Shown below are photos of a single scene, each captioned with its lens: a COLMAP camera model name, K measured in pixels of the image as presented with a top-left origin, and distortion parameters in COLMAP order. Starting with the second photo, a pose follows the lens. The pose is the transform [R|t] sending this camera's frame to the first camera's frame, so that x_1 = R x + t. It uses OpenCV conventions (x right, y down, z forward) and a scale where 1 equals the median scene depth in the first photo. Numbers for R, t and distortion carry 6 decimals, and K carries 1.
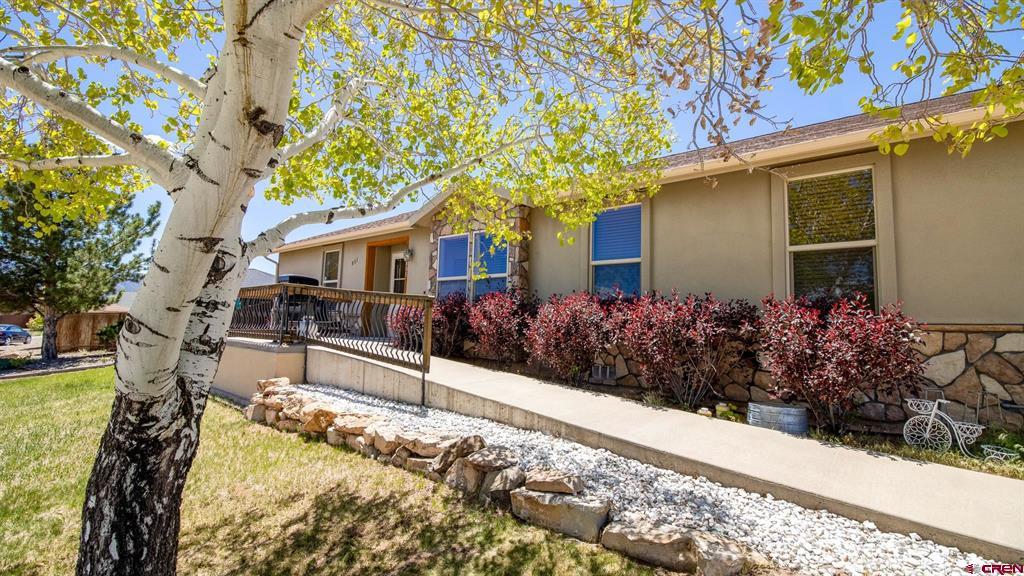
lens RADIAL K [[414.7, 0, 515.4], [0, 414.7, 291.5], [0, 0, 1]] dist [-0.011244, -0.001704]
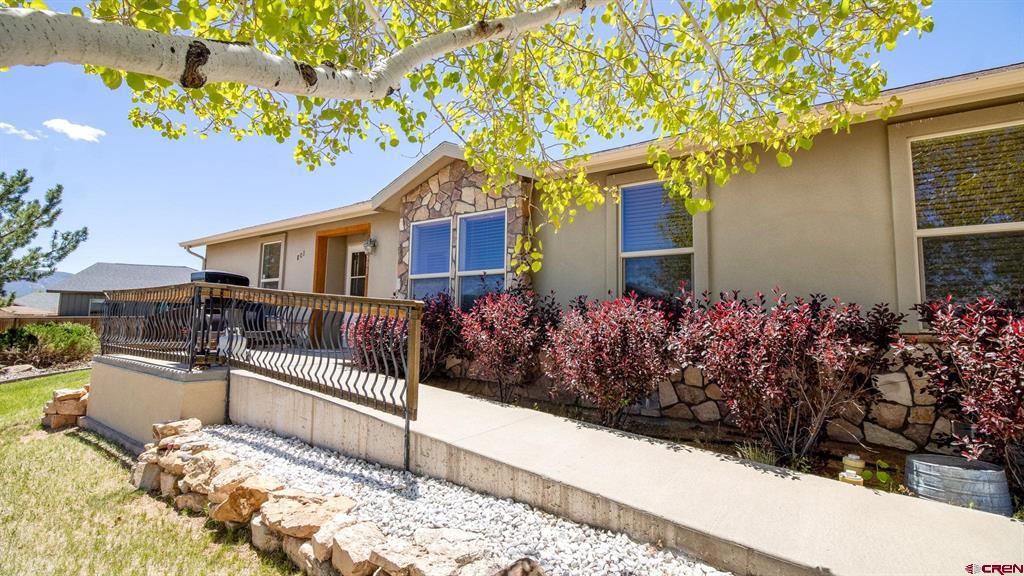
lens RADIAL K [[414.7, 0, 504.4], [0, 414.7, 287.9], [0, 0, 1]] dist [-0.011244, -0.001704]
pose [[0.996472, -0.003531, 0.083851, -0.102495], [0.004005, 0.999977, -0.005490, -0.005231], [-0.083830, 0.005807, 0.996463, 0.280307]]
